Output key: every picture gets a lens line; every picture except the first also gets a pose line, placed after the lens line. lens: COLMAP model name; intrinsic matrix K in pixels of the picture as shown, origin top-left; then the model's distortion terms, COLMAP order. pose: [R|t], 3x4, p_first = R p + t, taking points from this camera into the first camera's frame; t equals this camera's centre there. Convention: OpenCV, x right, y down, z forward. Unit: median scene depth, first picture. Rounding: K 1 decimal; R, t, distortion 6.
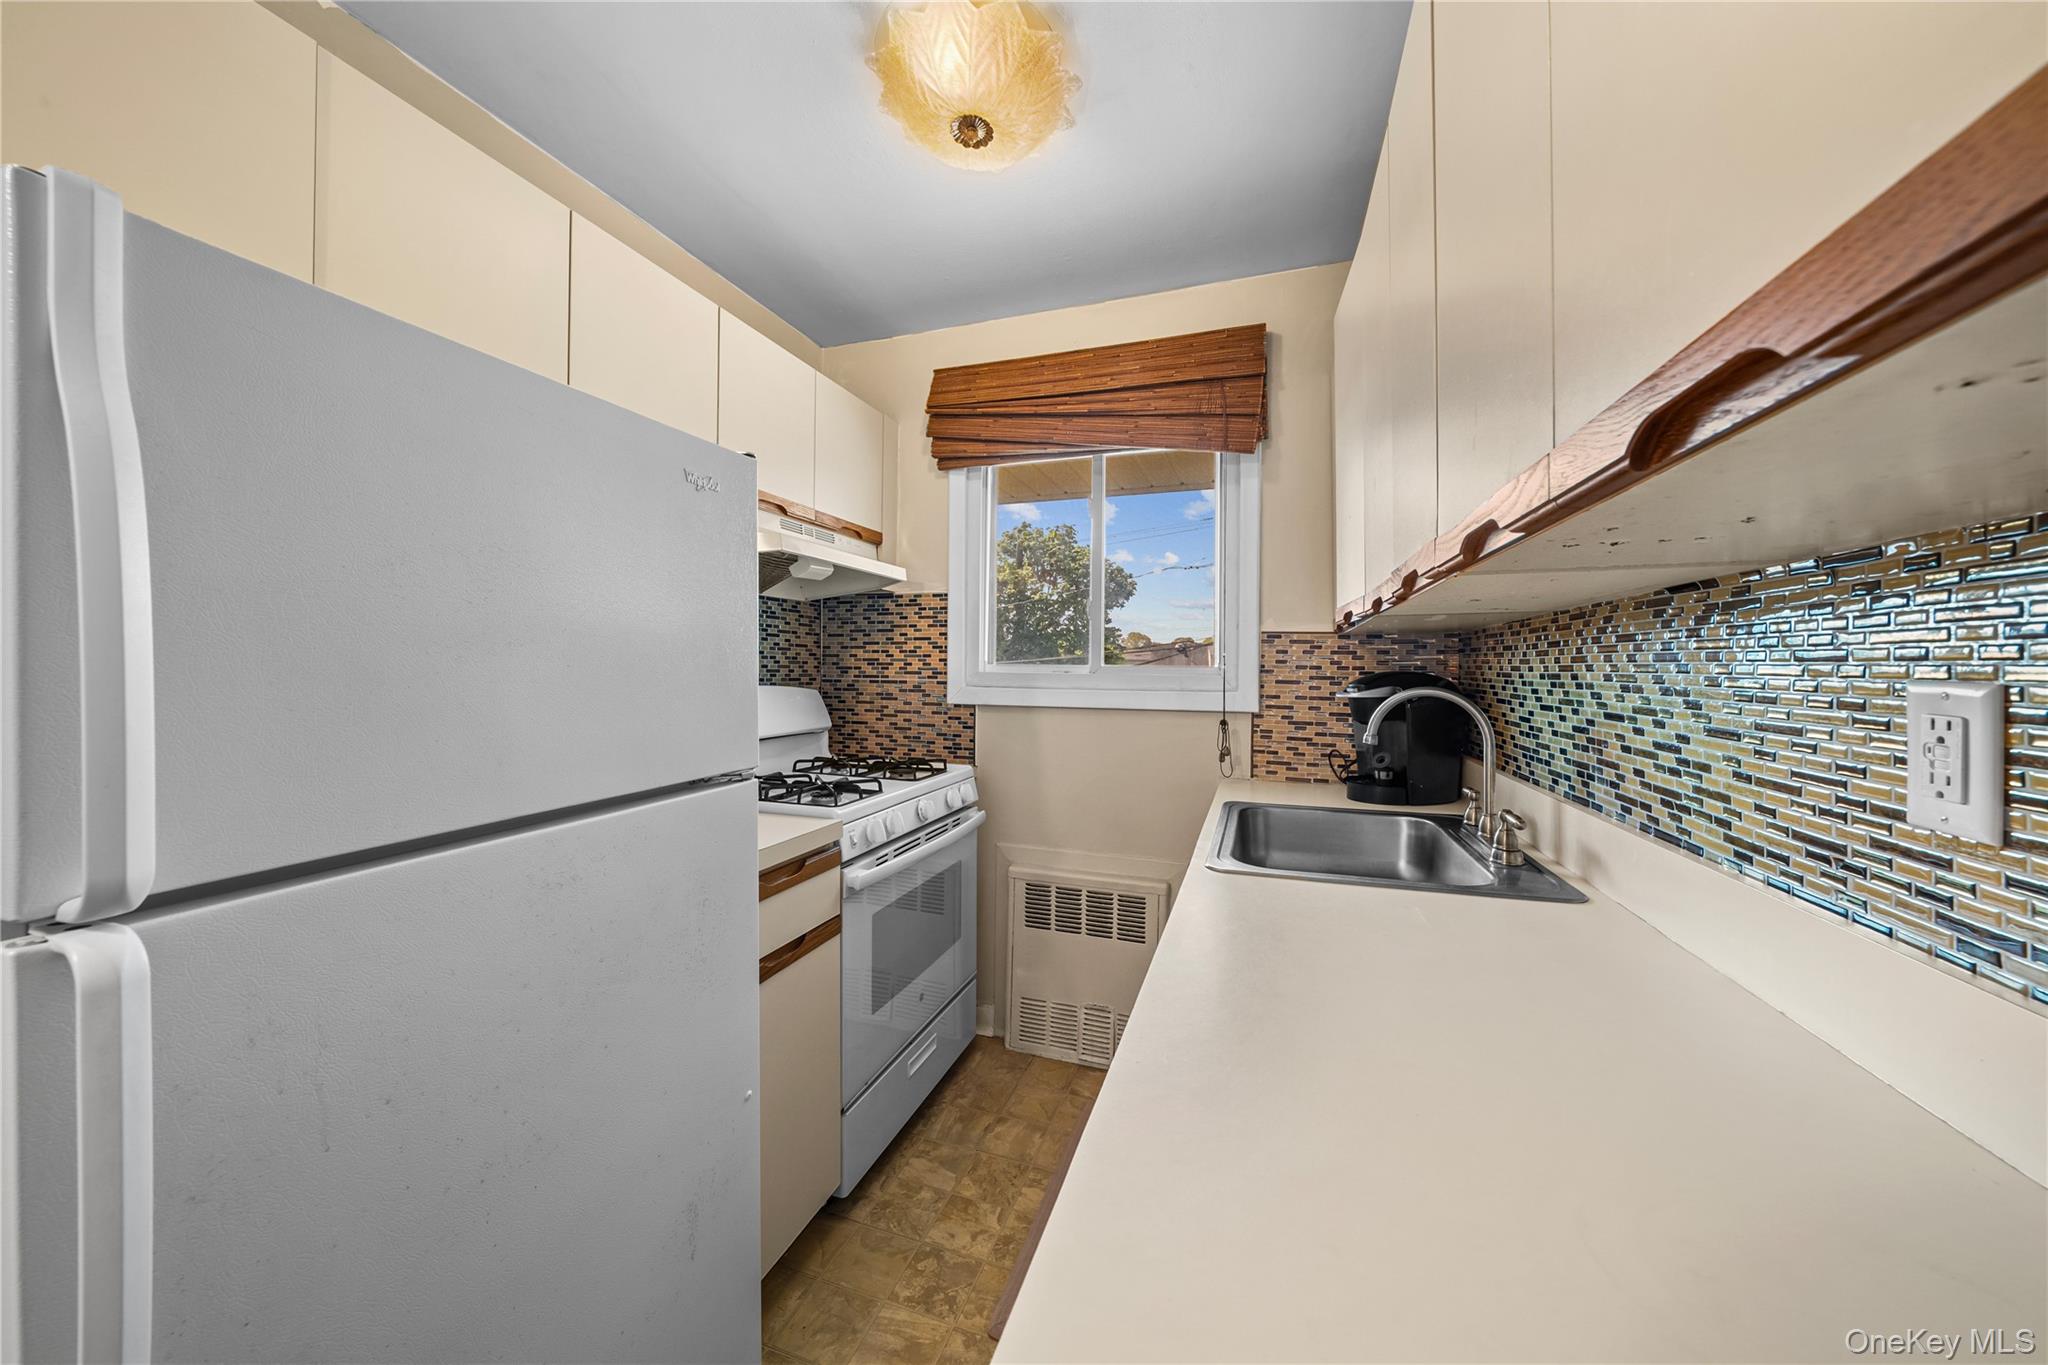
lens RADIAL K [[707.2, 0, 1046.3], [0, 707.2, 666.0], [0, 0, 1]] dist [-0.002012, 0.000079]
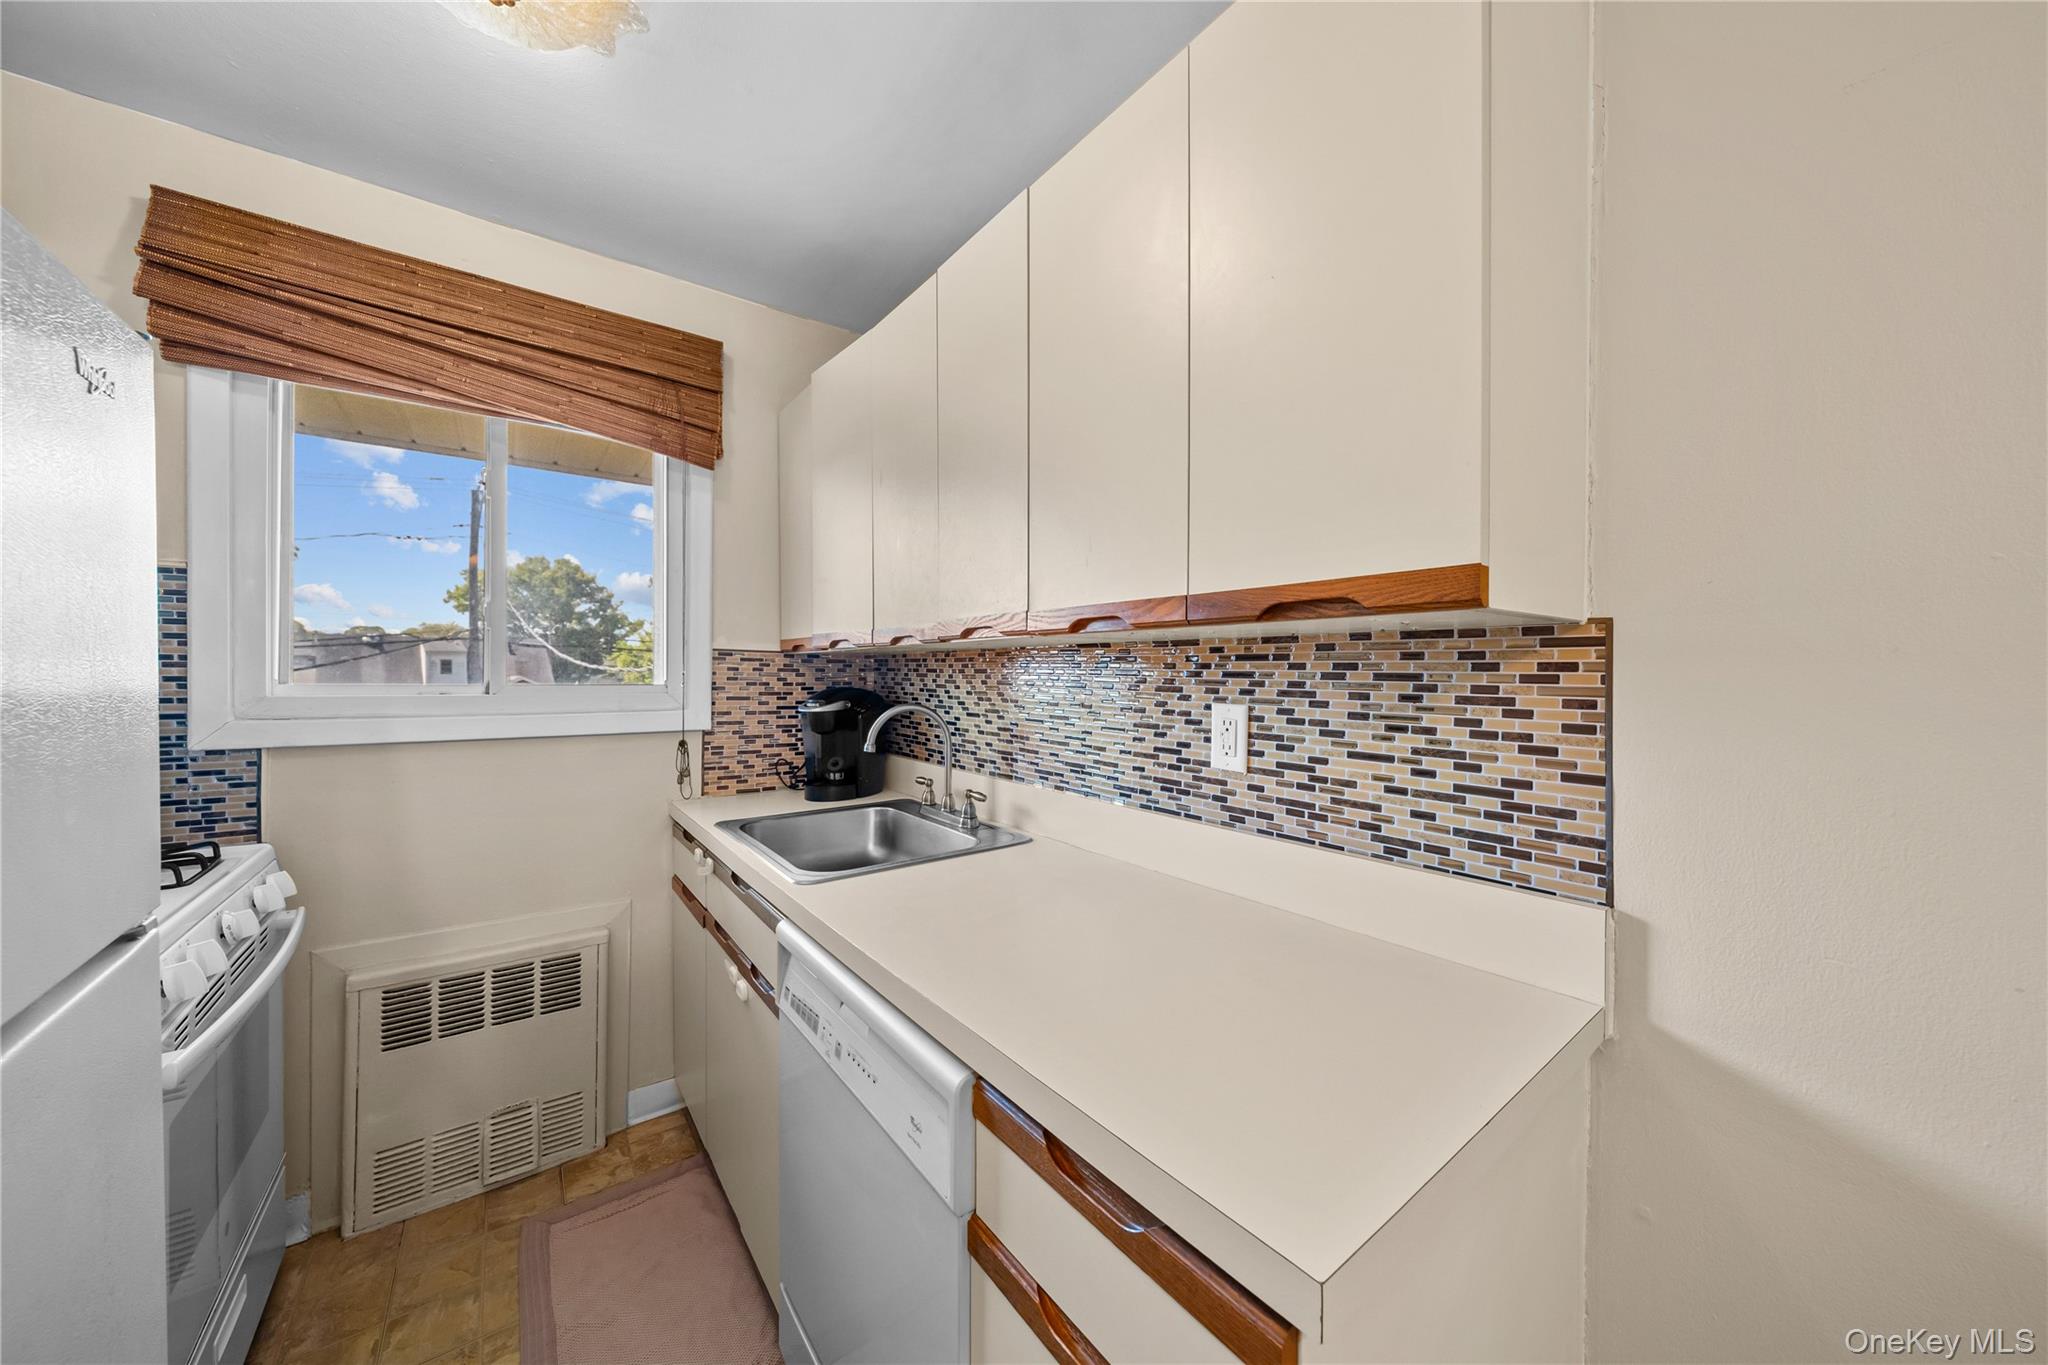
lens RADIAL K [[707.2, 0, 1030.2], [0, 707.2, 676.3], [0, 0, 1]] dist [-0.002012, 0.000079]
pose [[0.552760, -0.009643, 0.833285, -0.280879], [-0.006492, 0.999853, 0.015878, -0.028356], [-0.833315, -0.014186, 0.552616, 0.072598]]
